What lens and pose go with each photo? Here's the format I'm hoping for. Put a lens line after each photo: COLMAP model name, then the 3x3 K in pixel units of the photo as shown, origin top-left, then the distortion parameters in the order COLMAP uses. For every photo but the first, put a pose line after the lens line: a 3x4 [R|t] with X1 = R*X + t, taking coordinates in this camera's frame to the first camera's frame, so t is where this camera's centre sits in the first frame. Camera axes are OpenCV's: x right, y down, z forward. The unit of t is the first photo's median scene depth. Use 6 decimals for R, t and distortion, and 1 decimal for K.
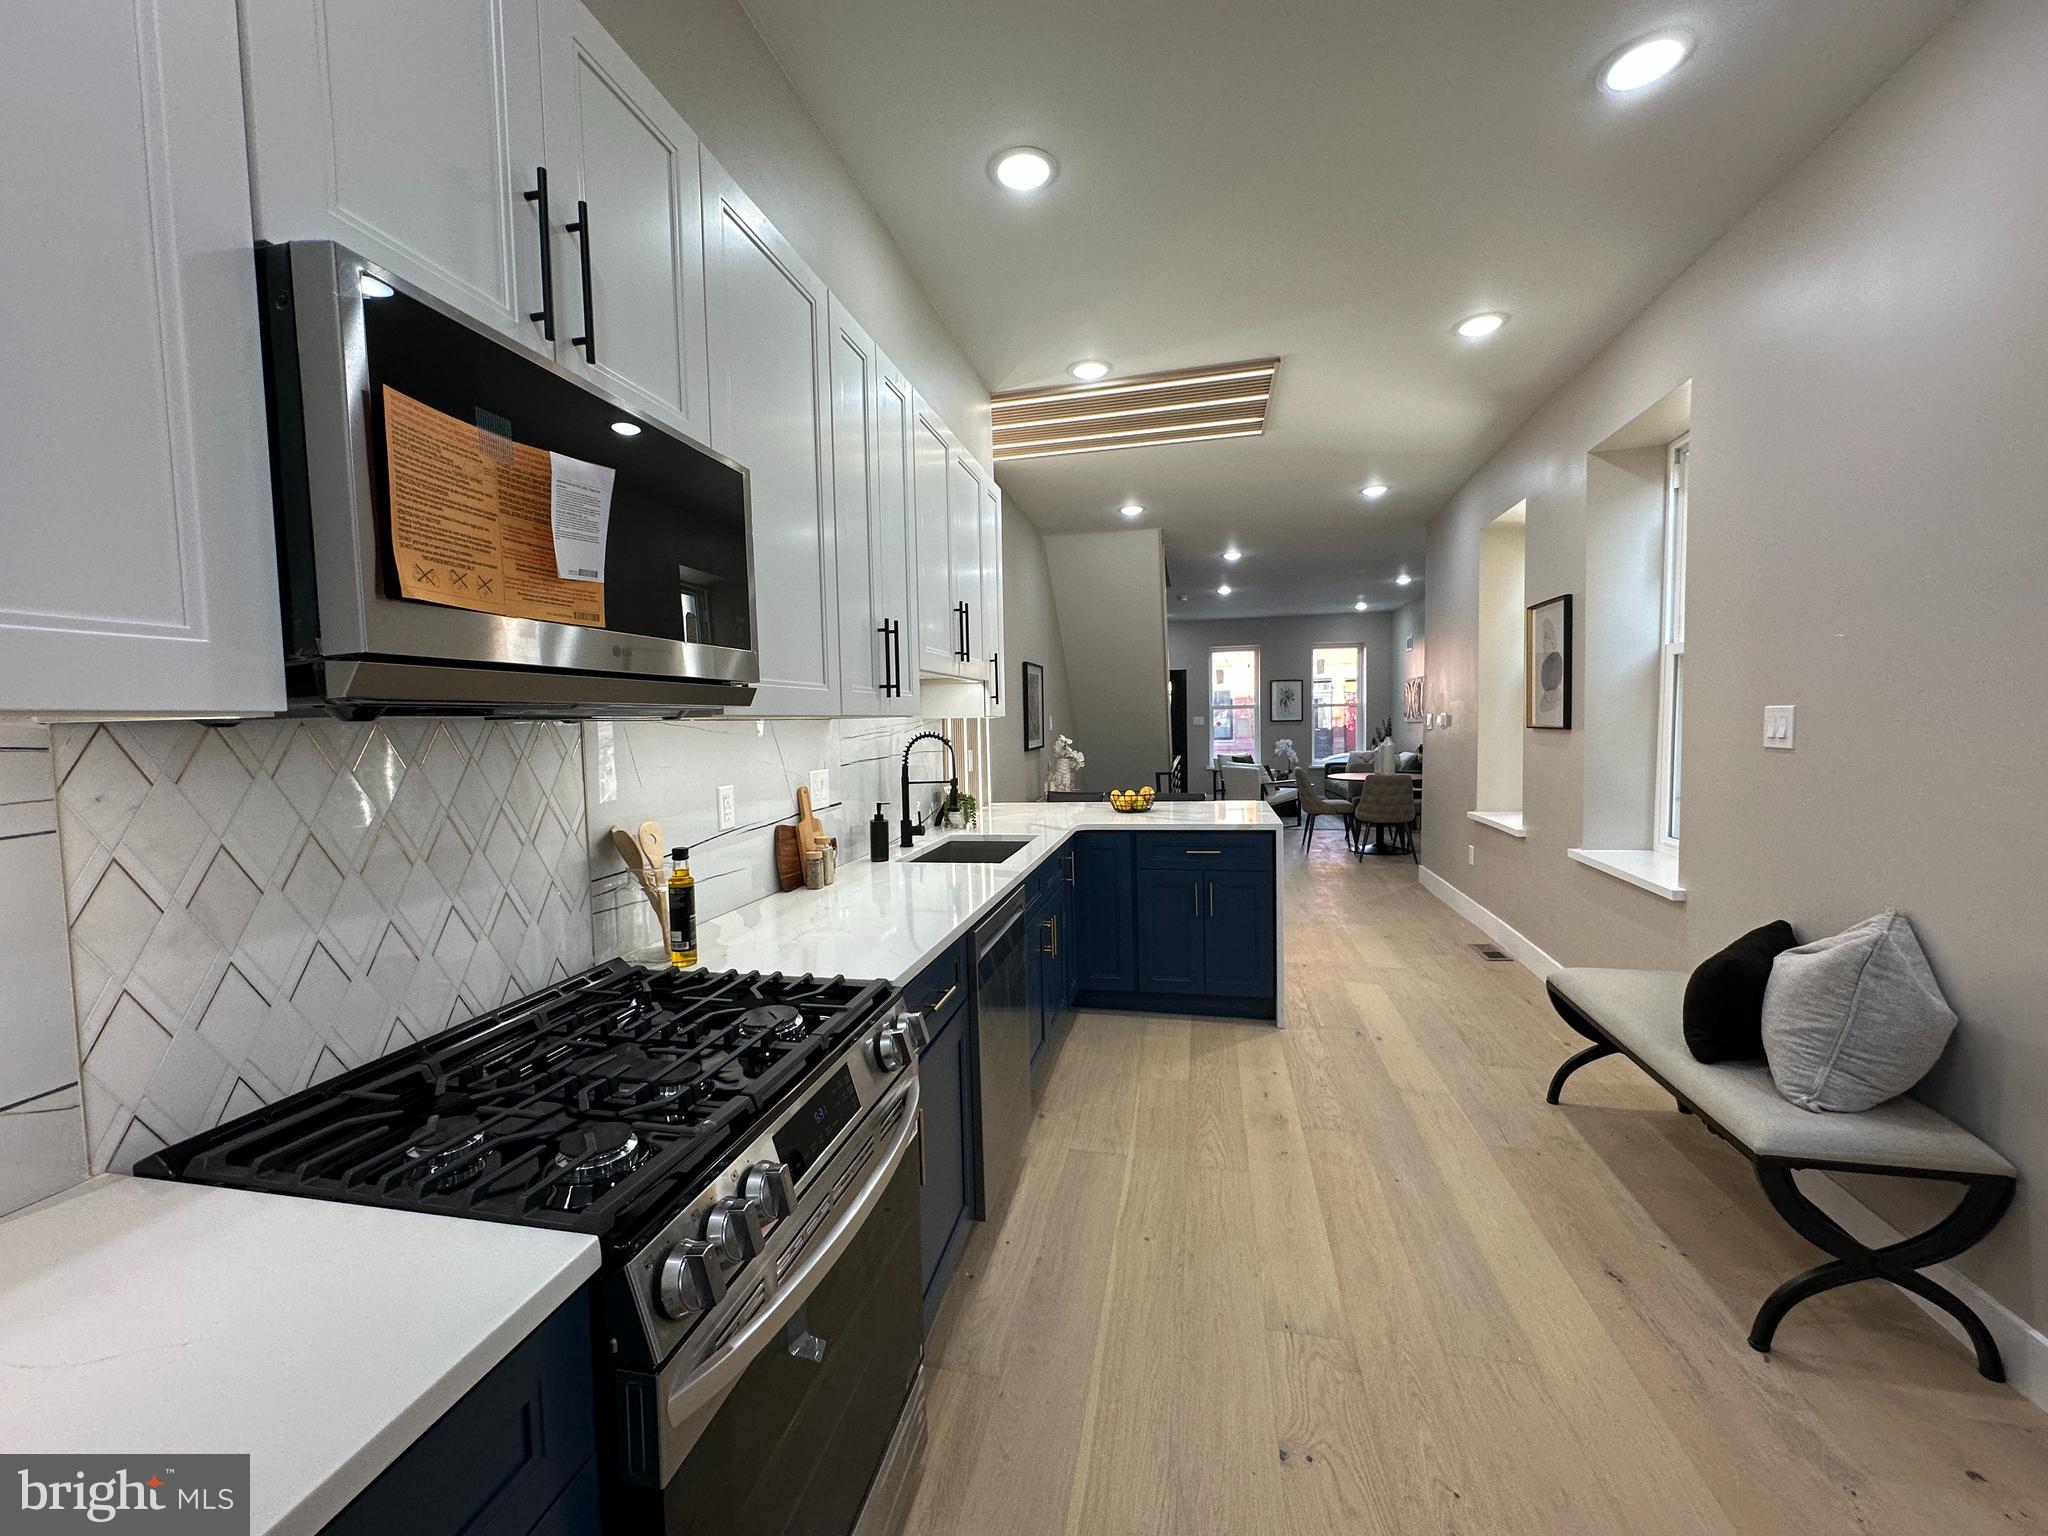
lens RADIAL K [[817.3, 0, 1024.0], [0, 817.3, 768.0], [0, 0, 1]] dist [0.000165, 0.000455]
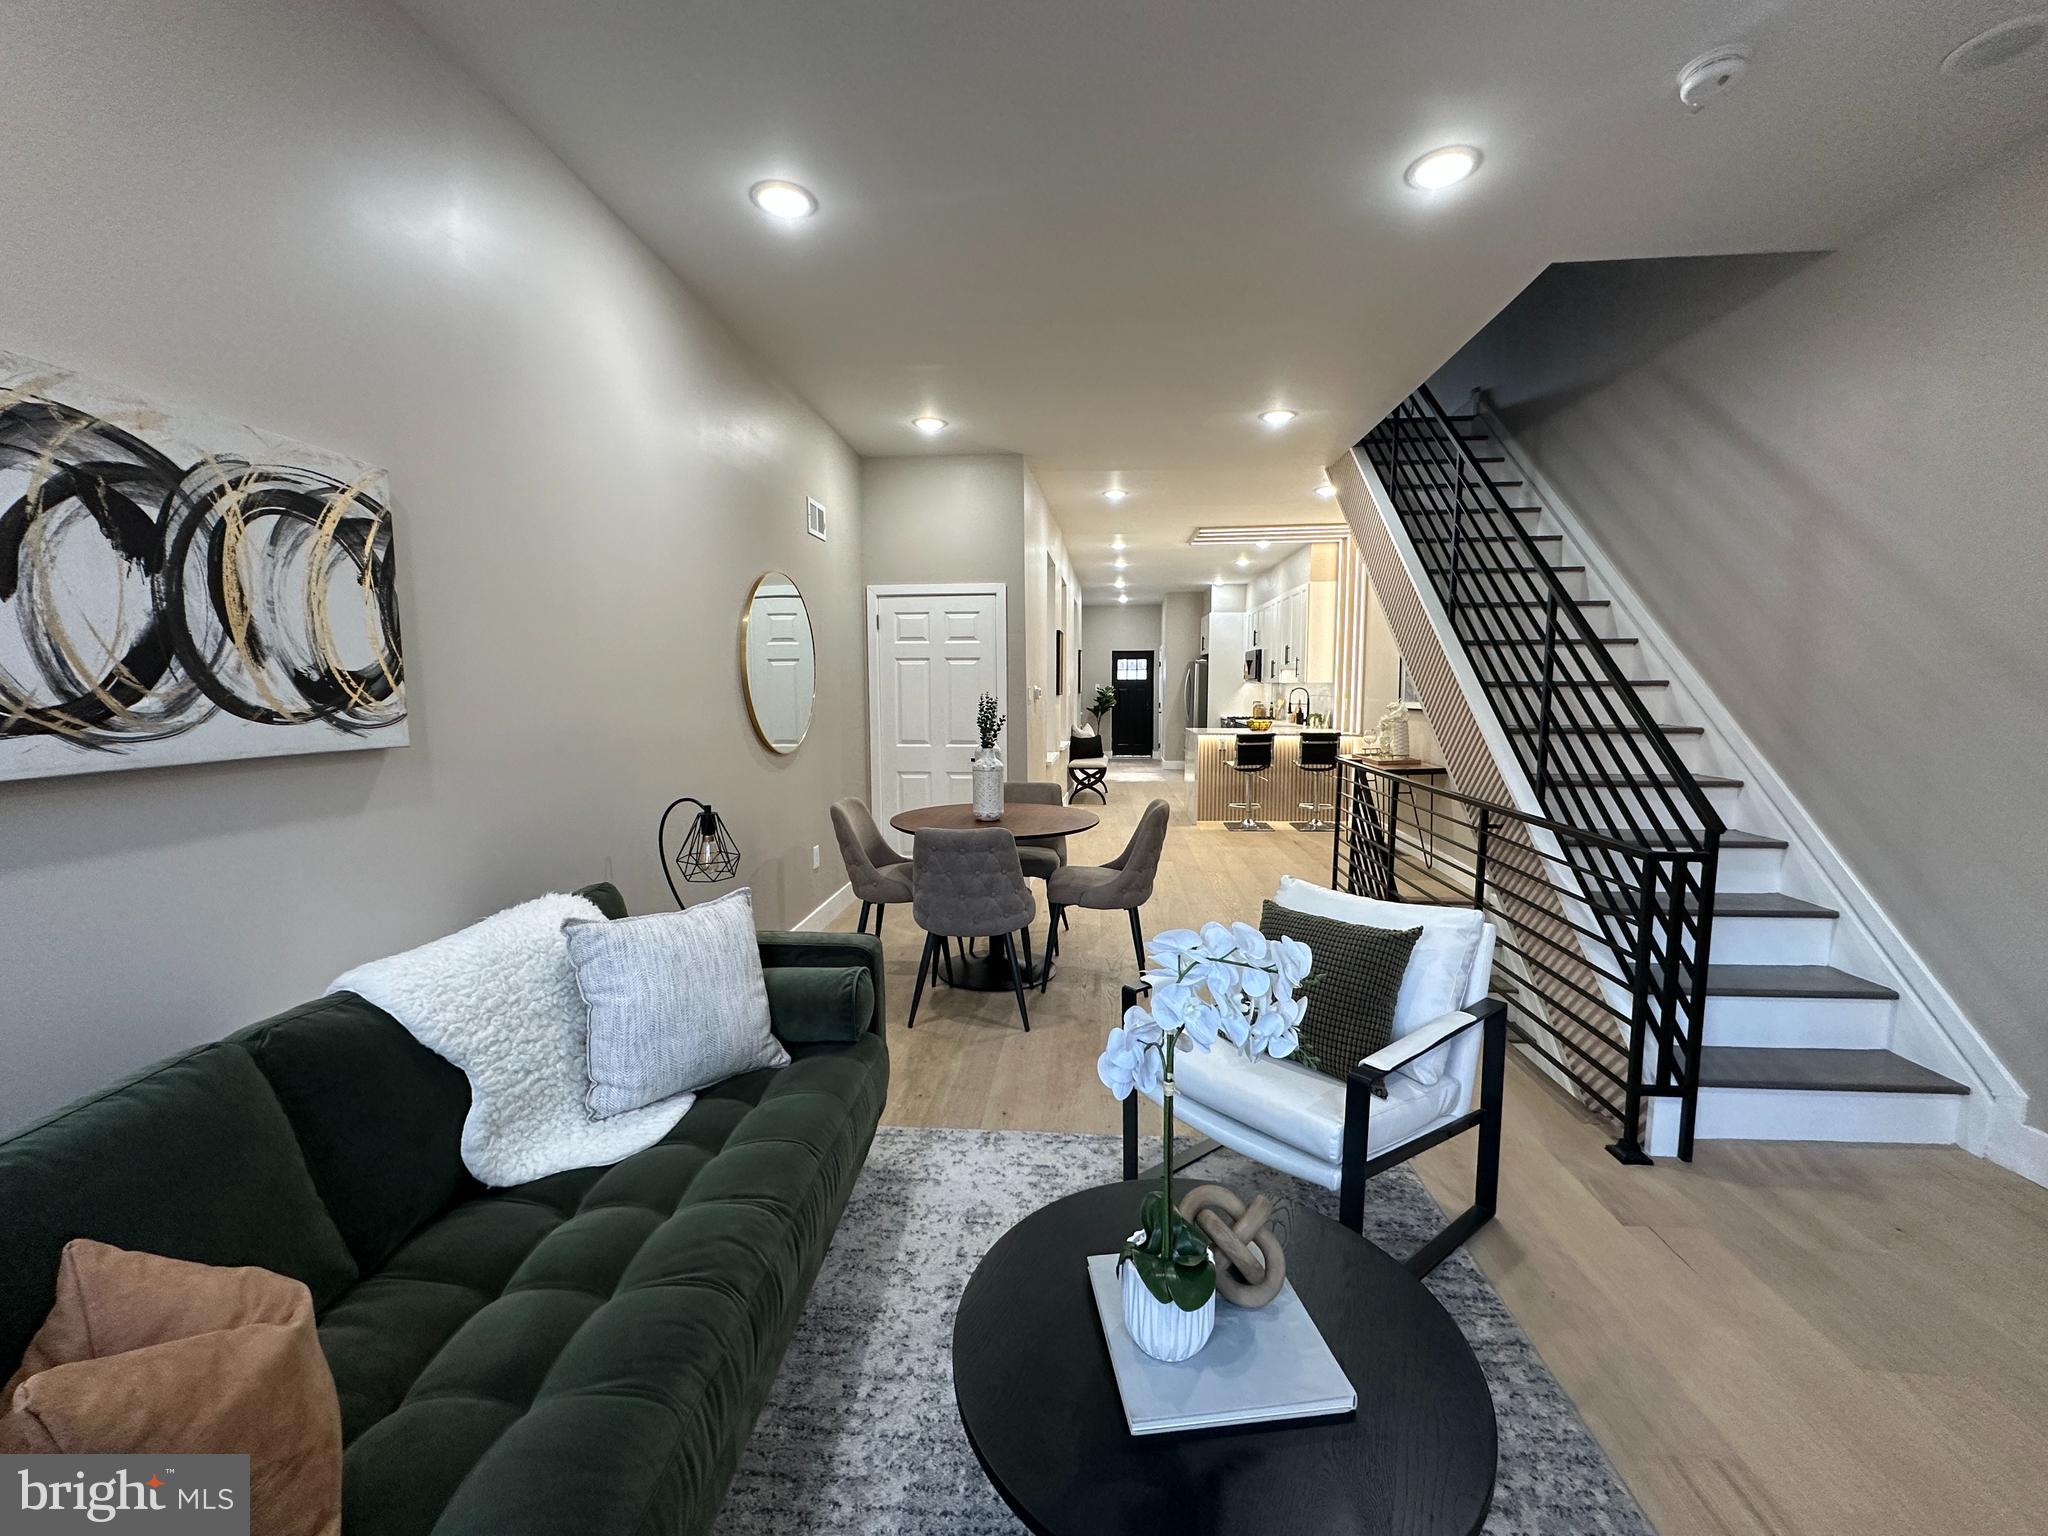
lens RADIAL K [[817.3, 0, 1024.0], [0, 817.3, 768.0], [0, 0, 1]] dist [0.000165, 0.000455]
pose [[-0.992598, 0.037543, -0.115500, 1.367351], [0.018811, 0.987069, 0.159190, -0.272490], [0.119983, 0.155839, -0.980468, 4.237643]]
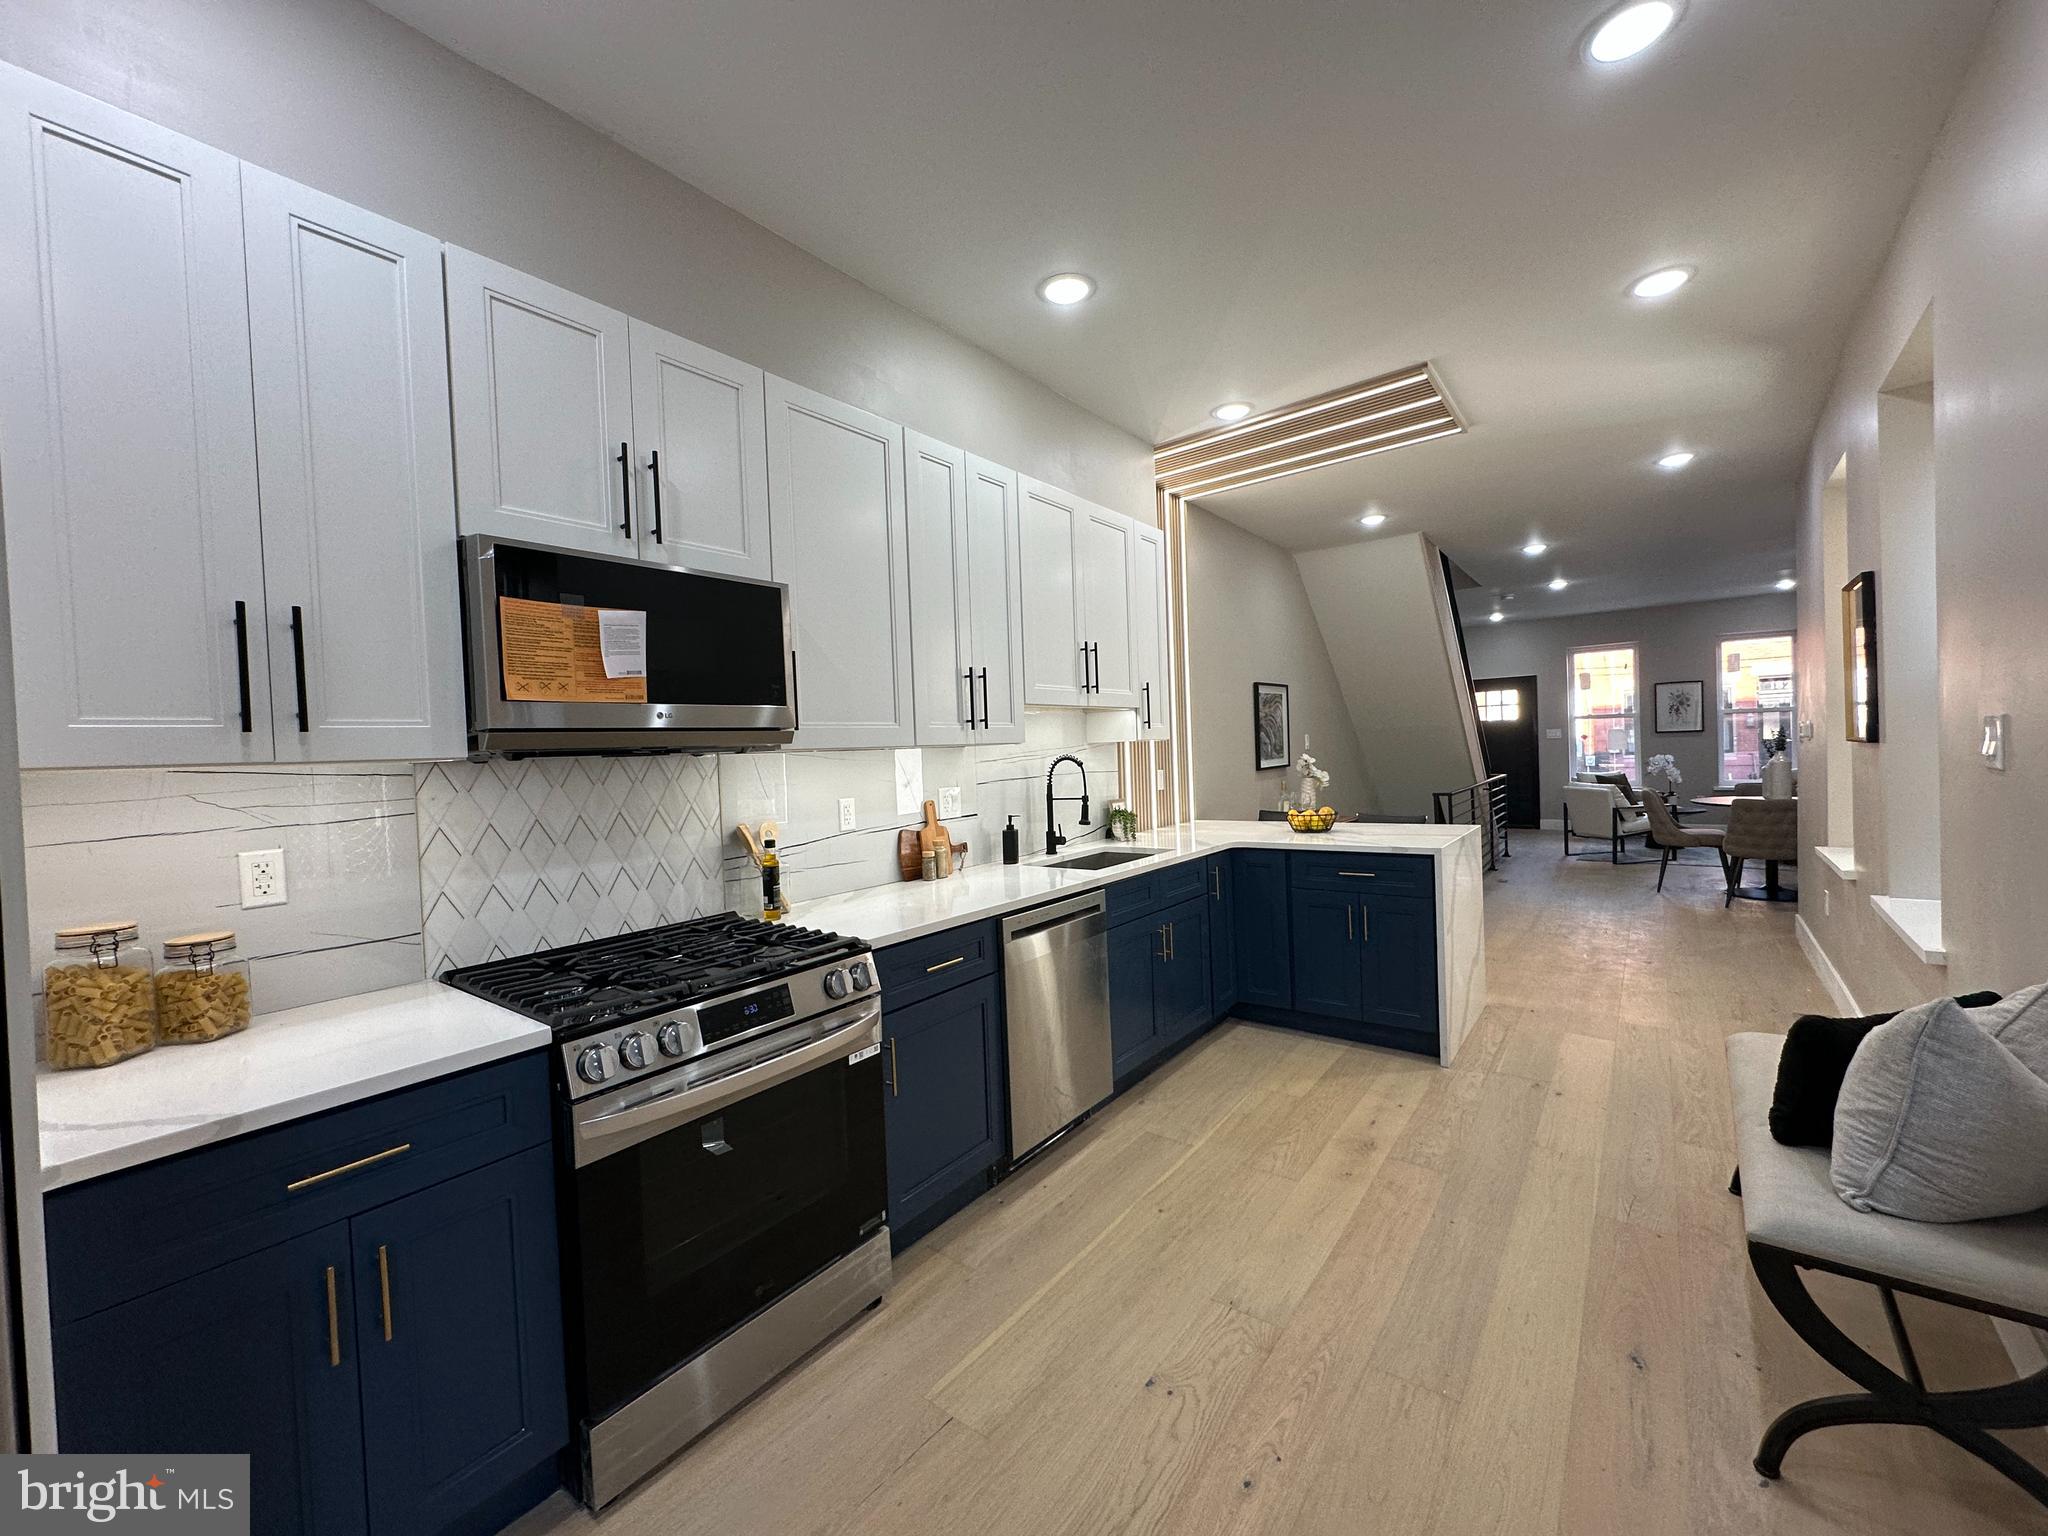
lens RADIAL K [[817.3, 0, 1024.0], [0, 817.3, 768.0], [0, 0, 1]] dist [0.000165, 0.000455]
pose [[0.902976, -0.002785, -0.429681, 0.356194], [-0.006527, 0.999775, -0.020197, -0.002615], [0.429641, 0.021042, 0.902755, -0.075221]]
